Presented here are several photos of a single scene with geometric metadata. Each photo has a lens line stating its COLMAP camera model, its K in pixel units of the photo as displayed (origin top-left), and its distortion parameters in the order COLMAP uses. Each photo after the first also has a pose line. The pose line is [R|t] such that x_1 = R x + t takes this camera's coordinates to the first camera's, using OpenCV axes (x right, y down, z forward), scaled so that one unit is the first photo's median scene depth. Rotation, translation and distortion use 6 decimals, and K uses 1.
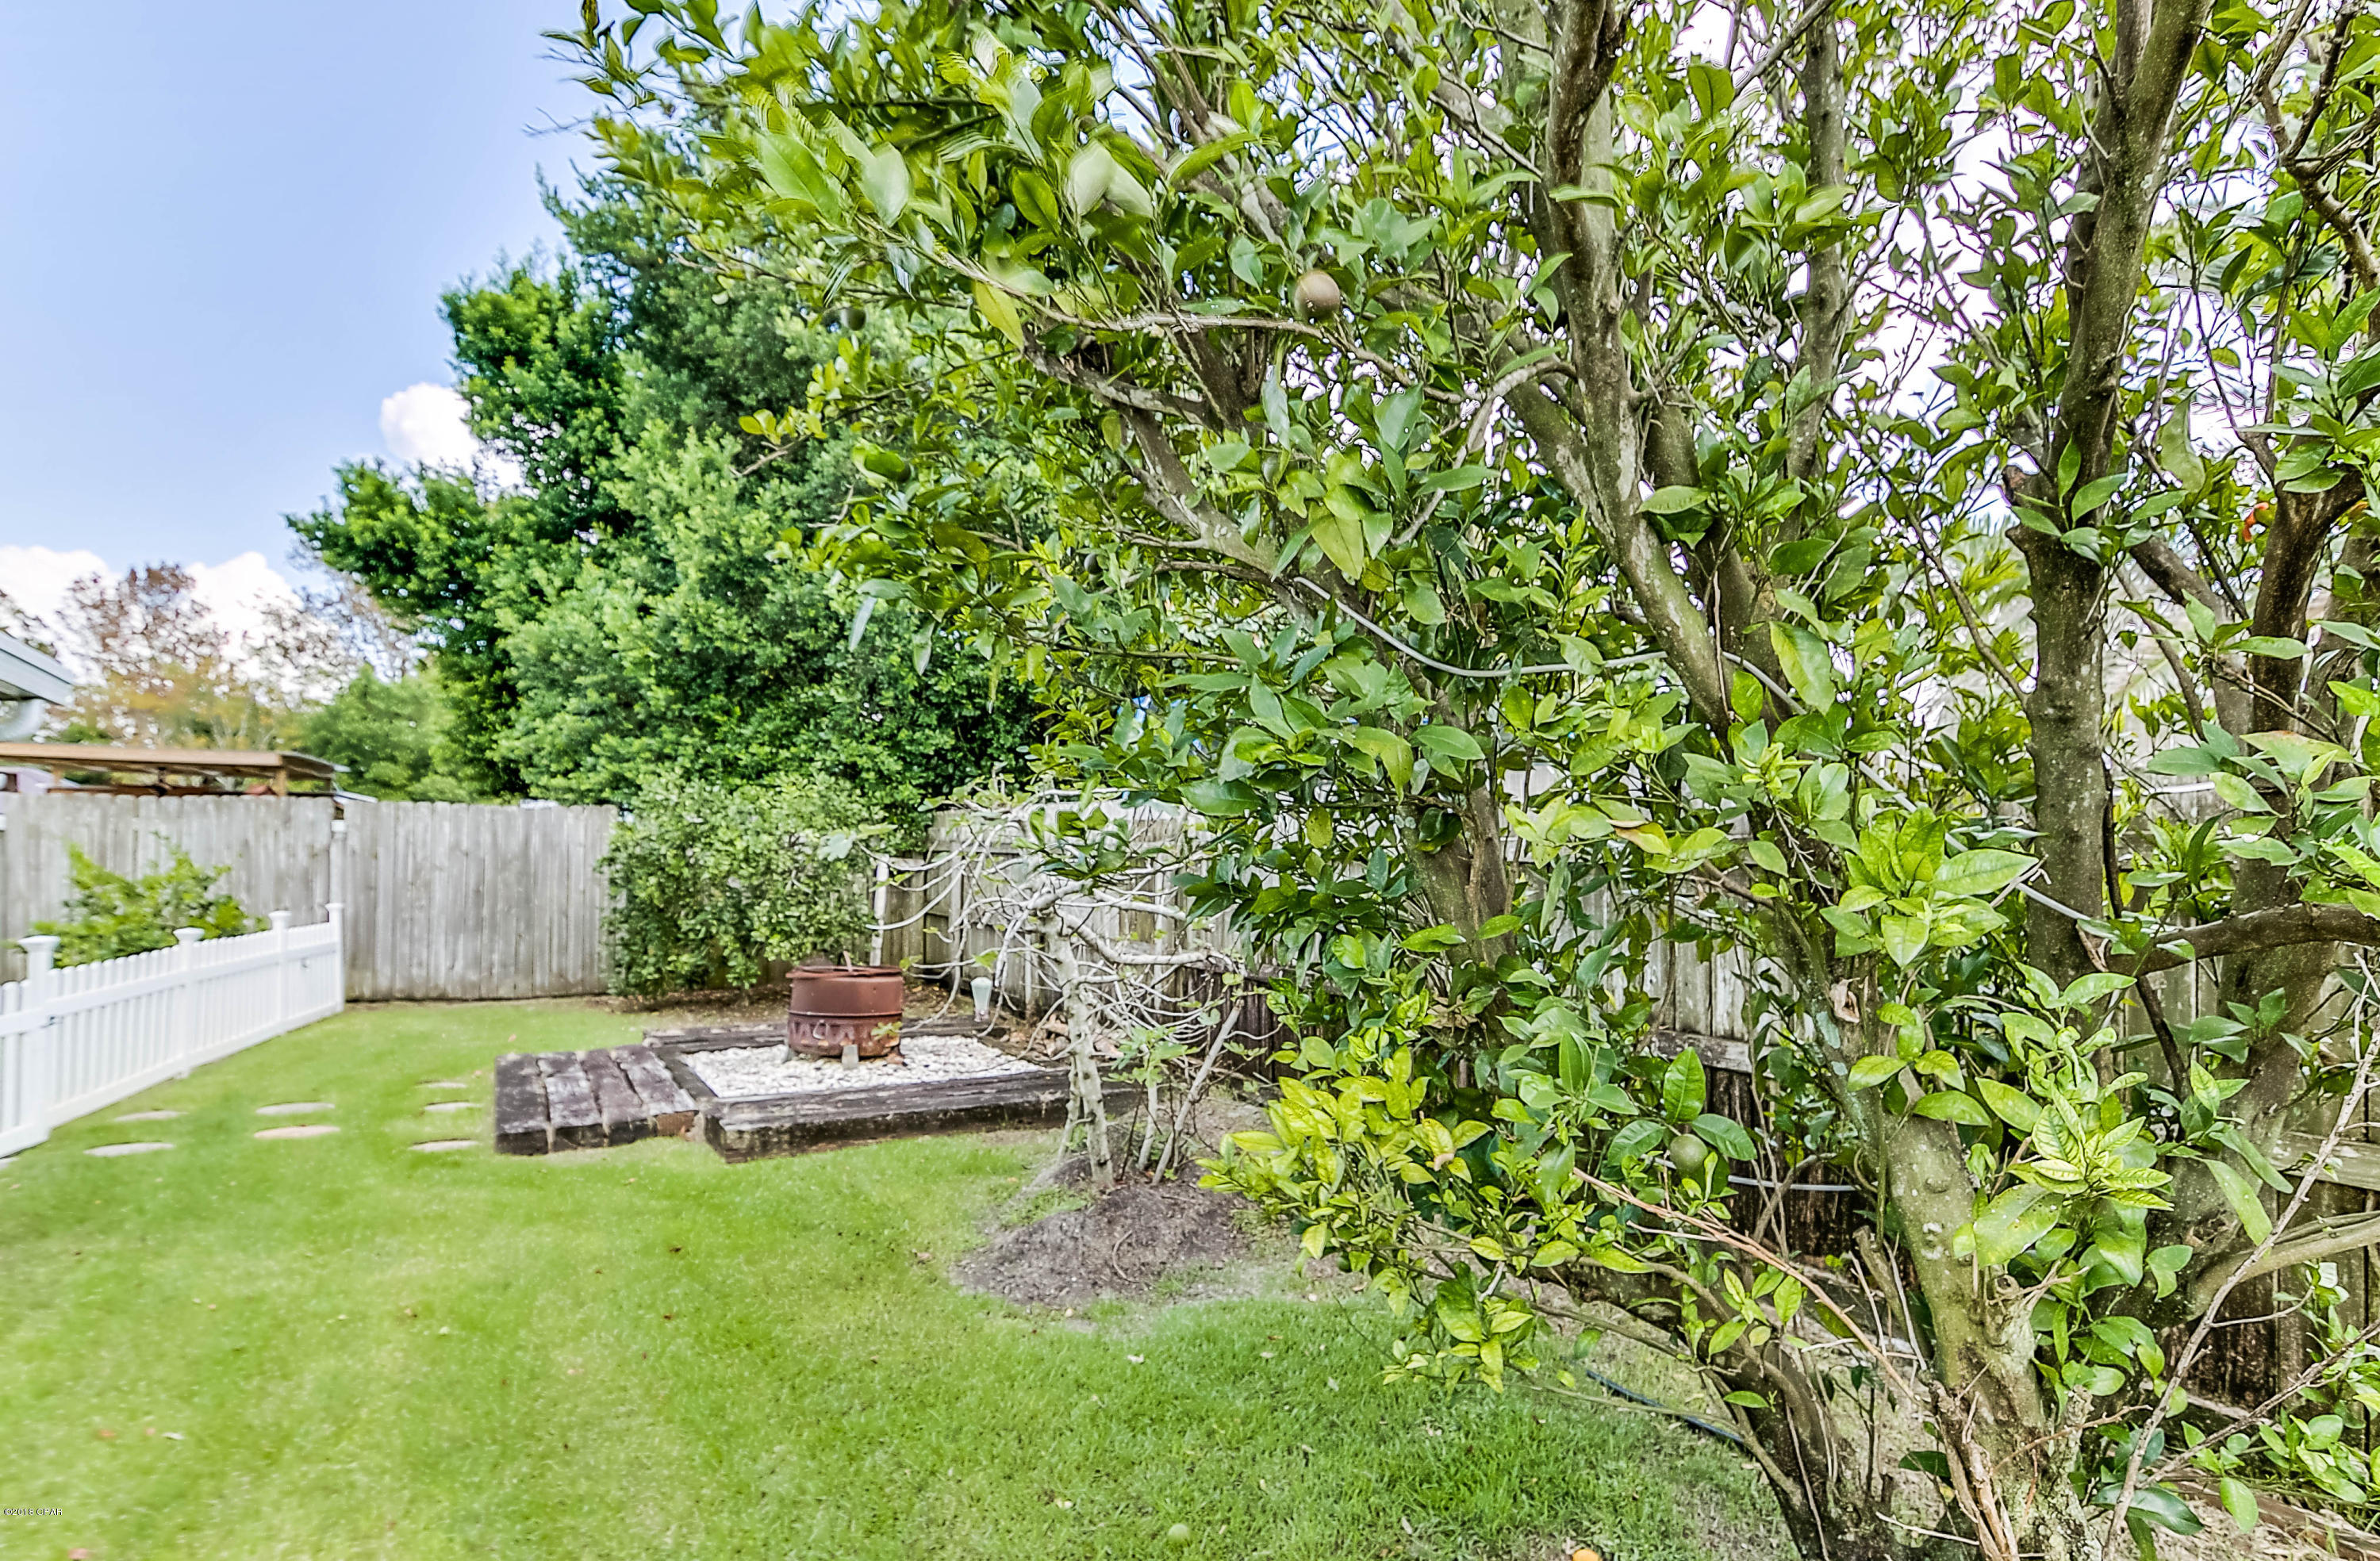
lens RADIAL K [[1281.4, 0, 1170.7], [0, 1281.4, 783.6], [0, 0, 1]] dist [-0.000136, -0.002632]
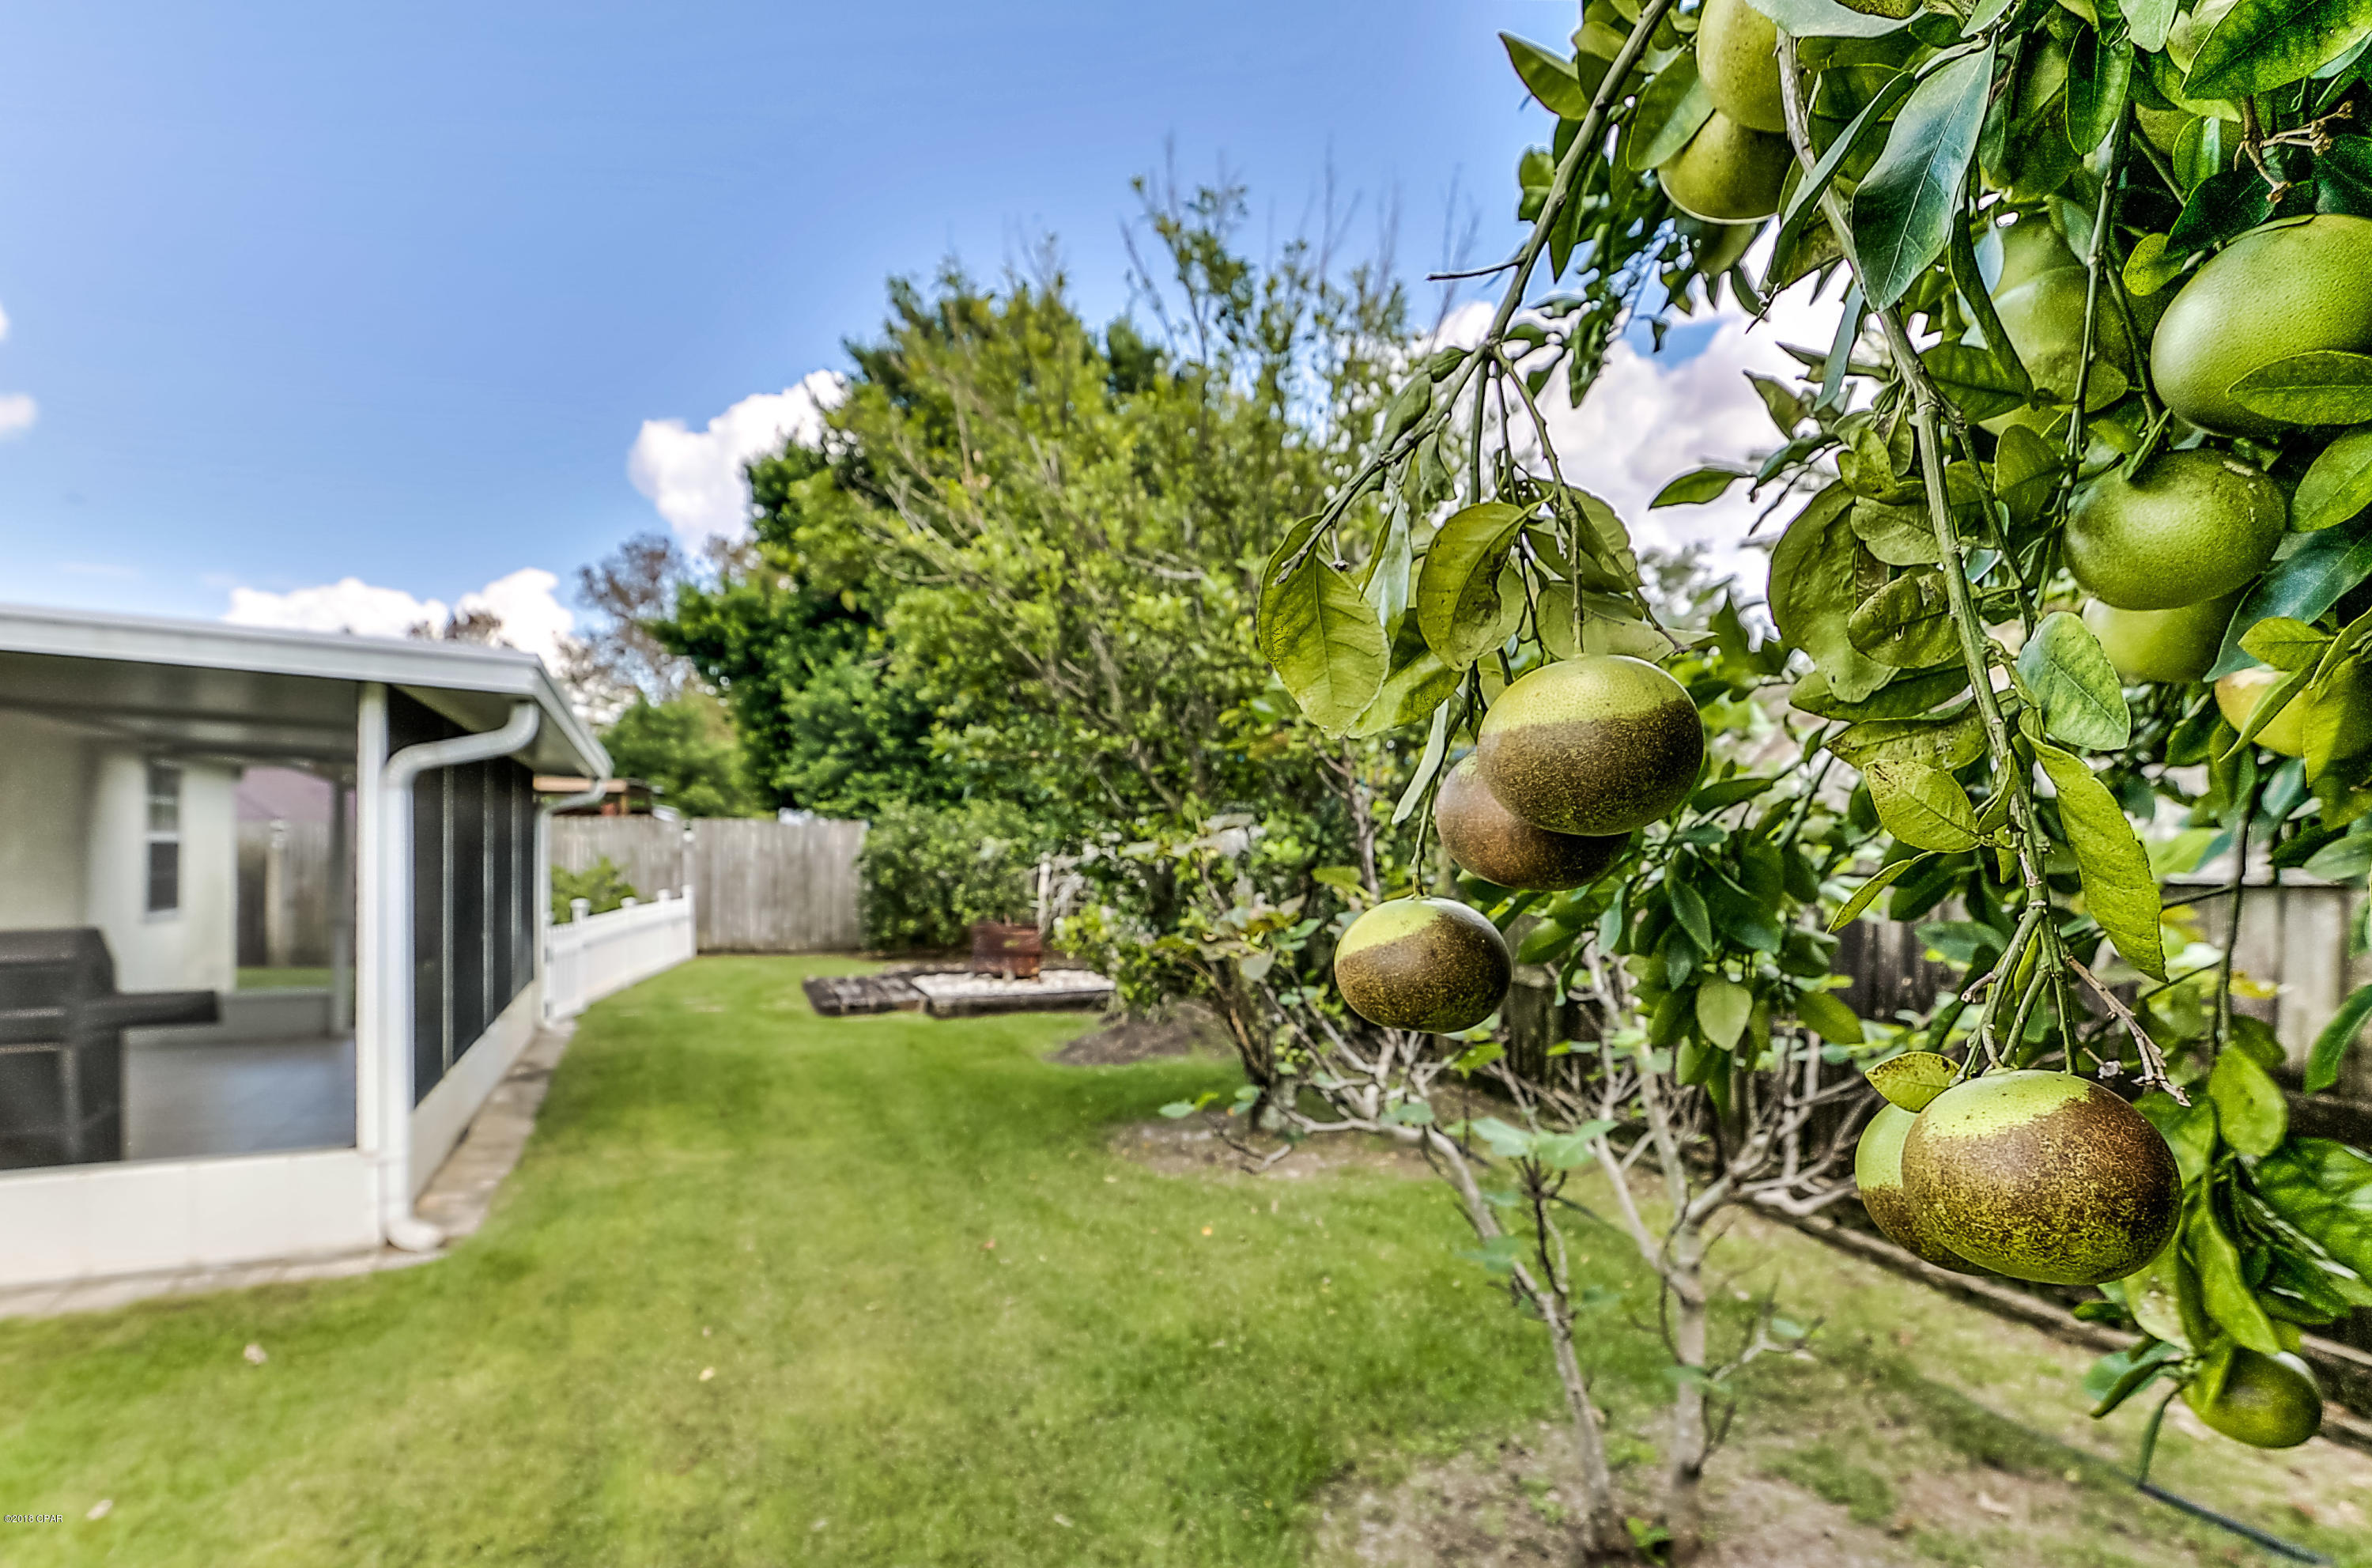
lens RADIAL K [[1277.3, 0, 1198.8], [0, 1277.3, 790.4], [0, 0, 1]] dist [-0.000136, -0.002632]
pose [[0.991000, -0.008423, -0.133599, 0.138919], [0.009409, 0.999933, 0.006752, -0.023849], [0.133533, -0.007949, 0.991013, -0.386286]]
